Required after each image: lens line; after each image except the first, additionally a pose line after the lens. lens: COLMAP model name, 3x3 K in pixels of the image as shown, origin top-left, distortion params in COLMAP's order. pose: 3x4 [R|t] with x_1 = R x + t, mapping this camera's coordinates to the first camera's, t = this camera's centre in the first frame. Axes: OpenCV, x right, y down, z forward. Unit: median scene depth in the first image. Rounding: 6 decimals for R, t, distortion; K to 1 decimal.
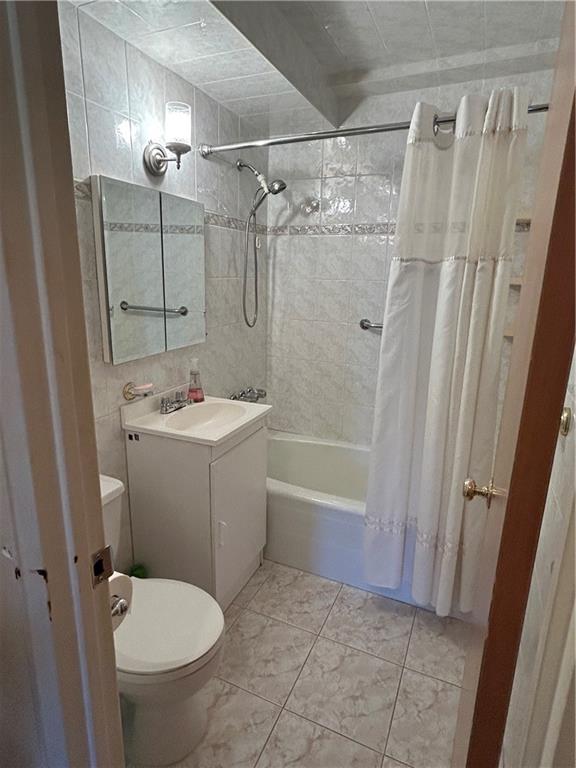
lens RADIAL K [[435.7, 0, 287.4], [0, 435.7, 381.7], [0, 0, 1]] dist [-0.001976, 0.003128]
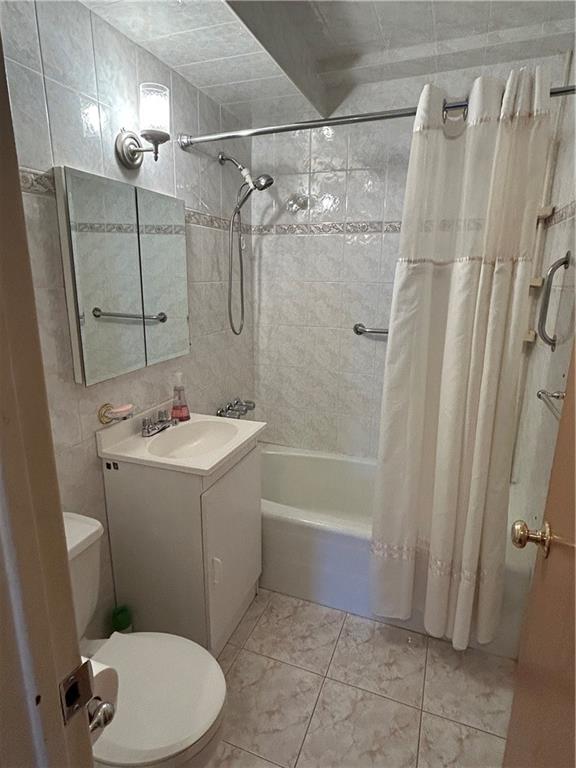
lens RADIAL K [[435.7, 0, 286.3], [0, 435.7, 382.6], [0, 0, 1]] dist [-0.001976, 0.003128]
pose [[0.998512, -0.024764, 0.048582, -0.039637], [0.024600, 0.999689, 0.003979, -0.035493], [-0.048666, -0.002778, 0.998811, 0.102938]]
